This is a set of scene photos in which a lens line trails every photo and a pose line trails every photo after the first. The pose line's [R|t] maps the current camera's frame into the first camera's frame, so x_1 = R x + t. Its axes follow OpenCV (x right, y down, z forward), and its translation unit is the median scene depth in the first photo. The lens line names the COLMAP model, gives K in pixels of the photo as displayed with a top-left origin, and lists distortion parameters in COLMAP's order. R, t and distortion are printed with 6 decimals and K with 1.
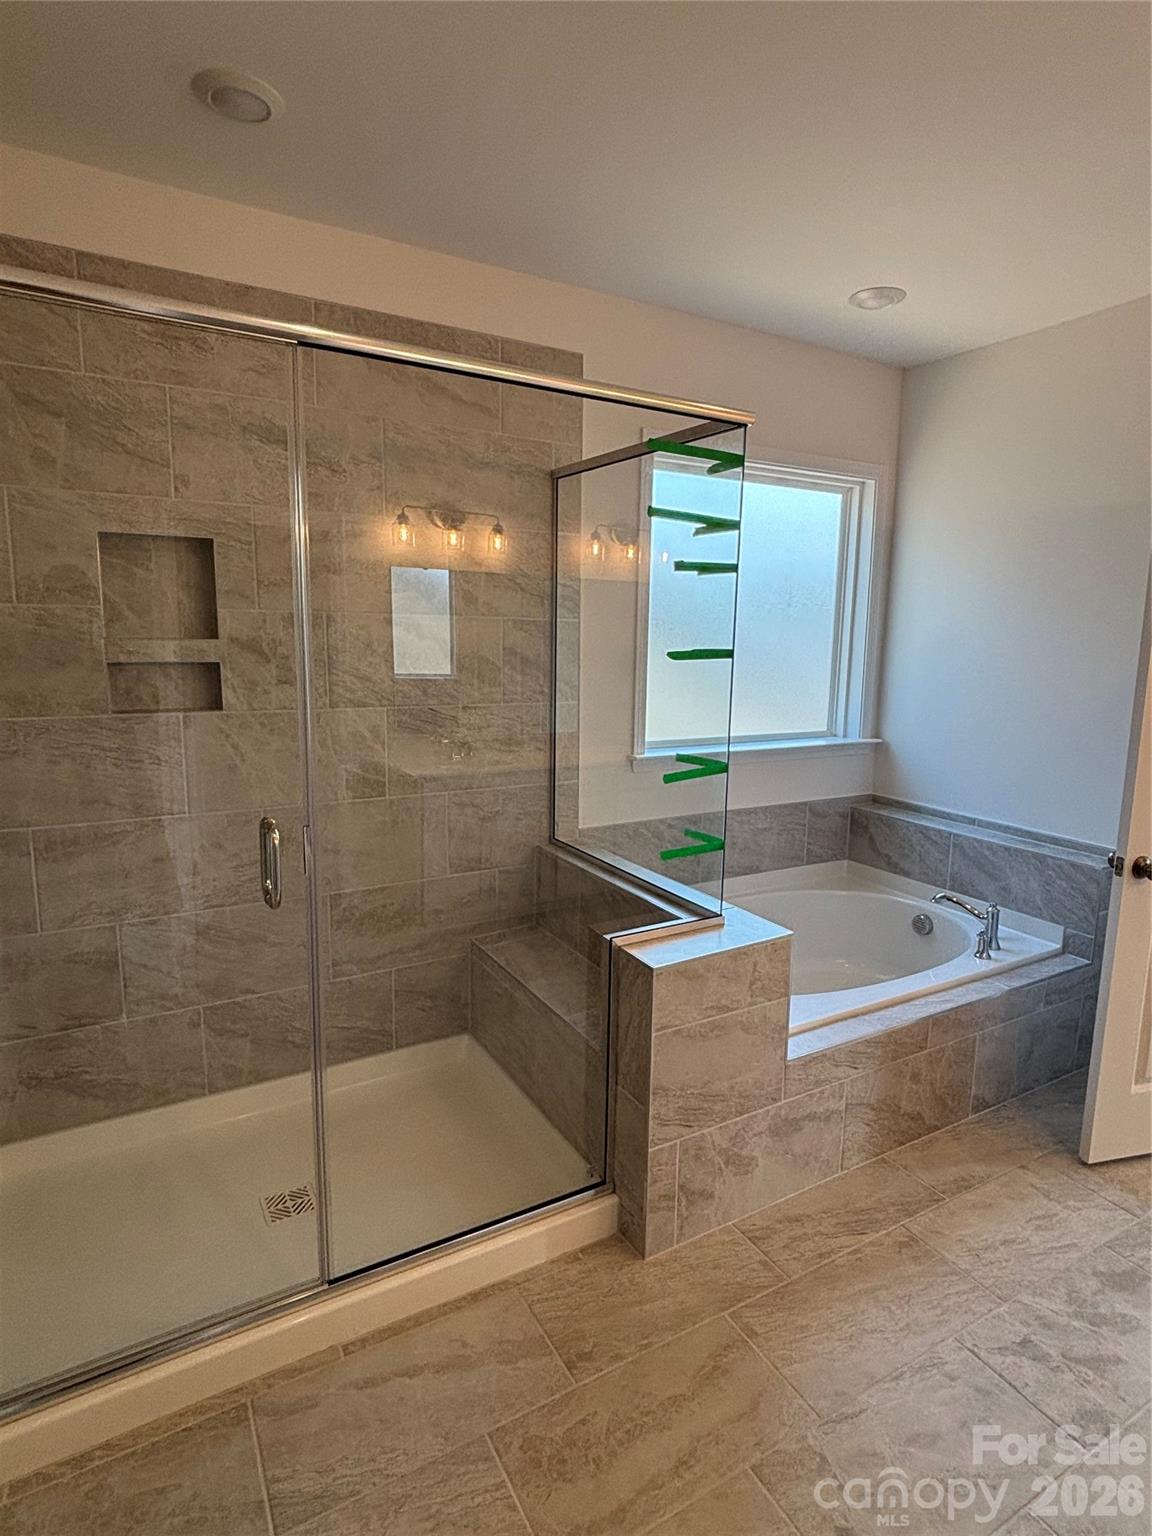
lens RADIAL K [[818.0, 0, 577.4], [0, 818.0, 763.2], [0, 0, 1]] dist [0.008760, -0.007646]
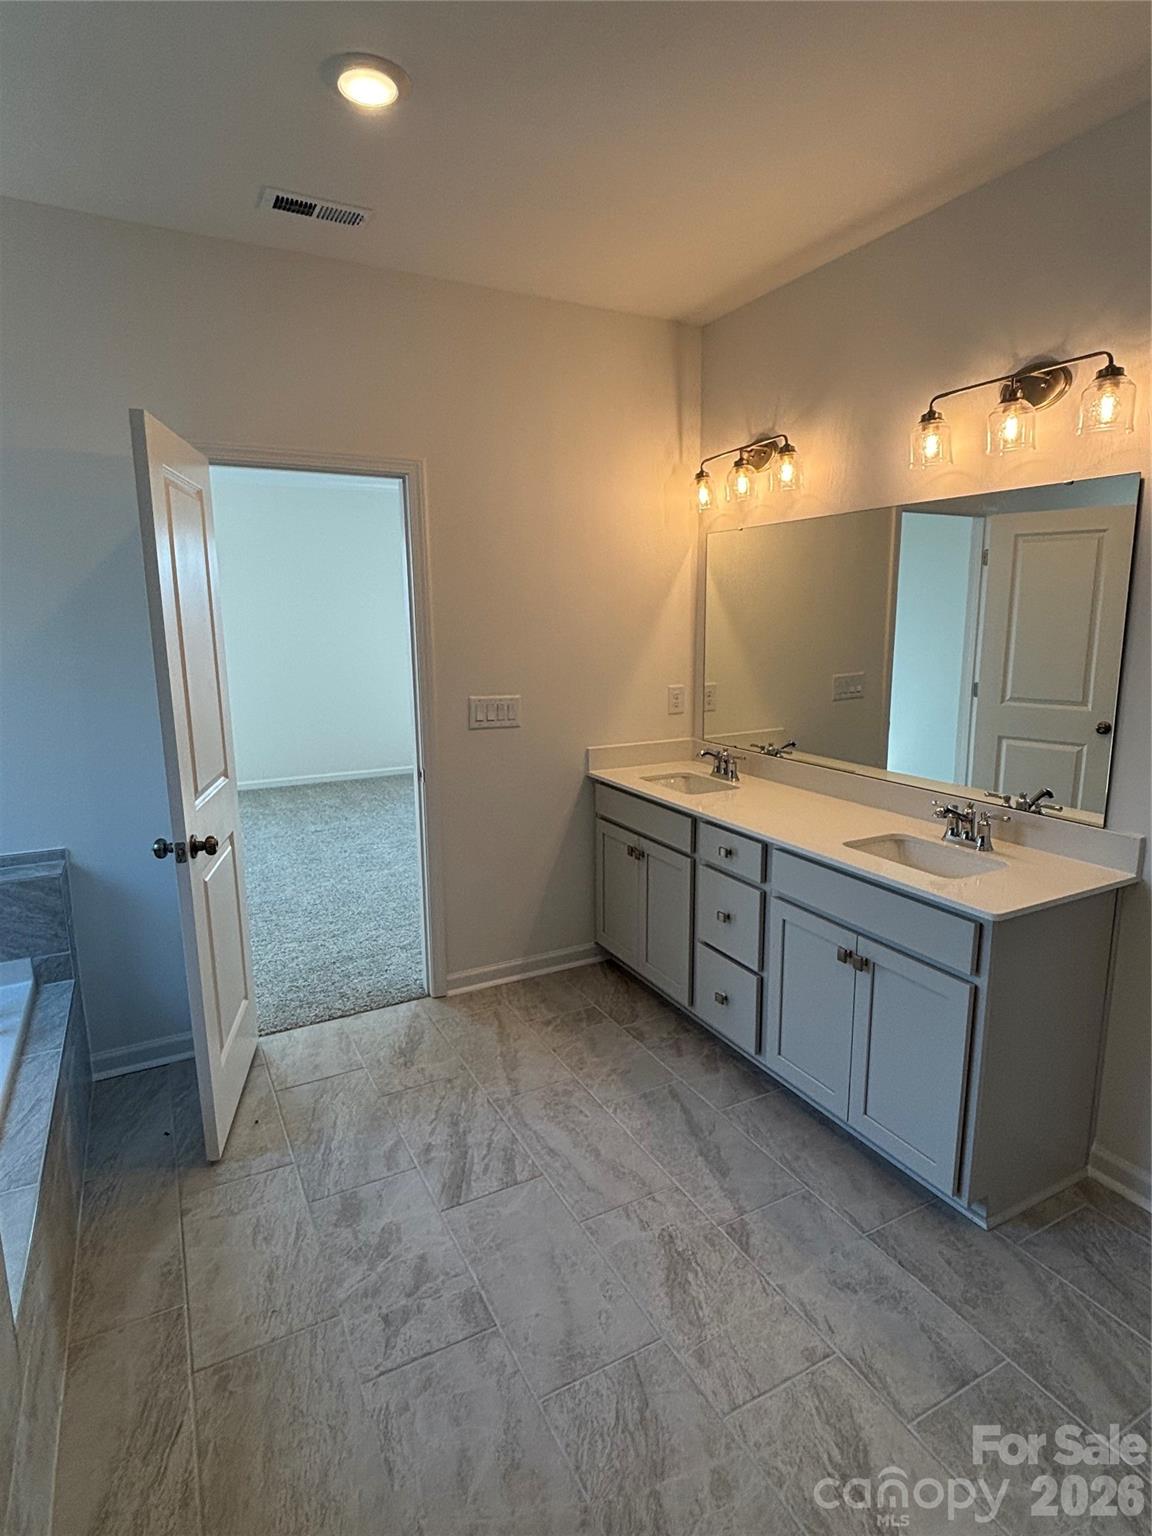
lens RADIAL K [[818.0, 0, 589.0], [0, 818.0, 770.1], [0, 0, 1]] dist [0.008760, -0.007646]
pose [[0.014321, -0.204576, 0.978746, -0.272674], [0.160474, 0.966628, 0.199695, -0.093853], [-0.986936, 0.154203, 0.046672, 0.571557]]
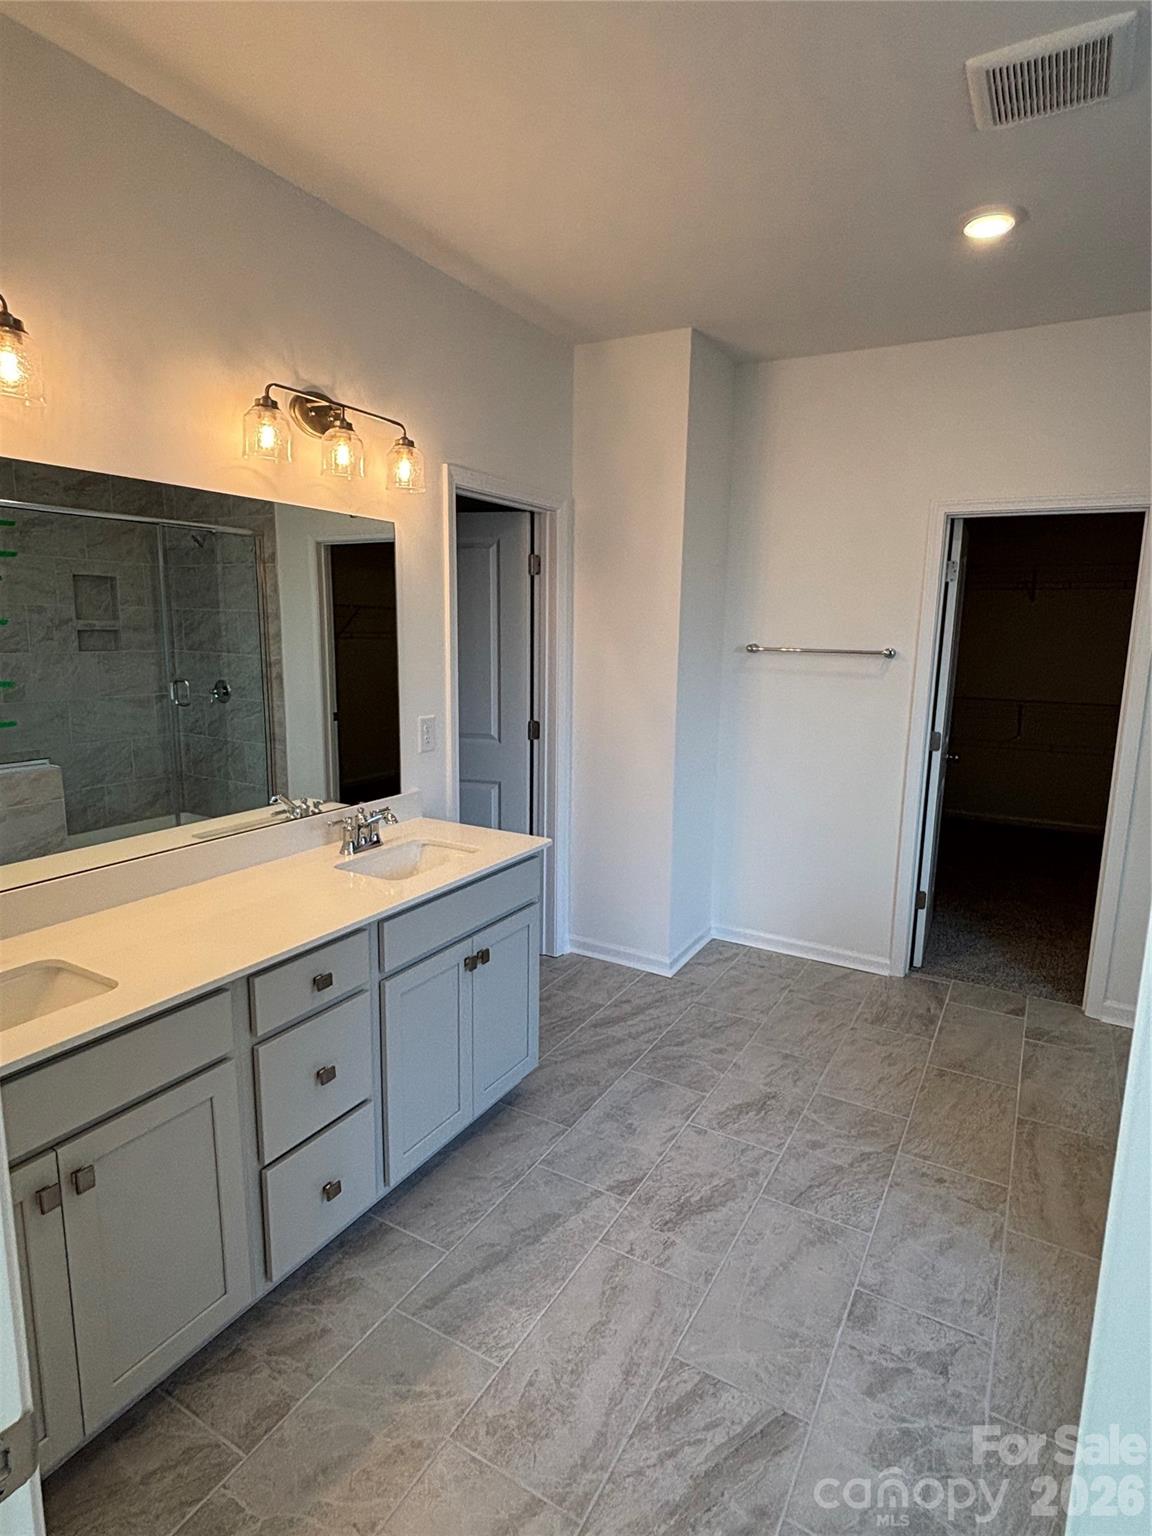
lens RADIAL K [[818.0, 0, 579.2], [0, 818.0, 757.7], [0, 0, 1]] dist [0.008760, -0.007646]
pose [[-0.864104, 0.057076, -0.500067, 1.275829], [-0.101554, 0.953344, 0.284294, -0.194060], [0.492962, 0.296443, -0.817991, 1.282482]]
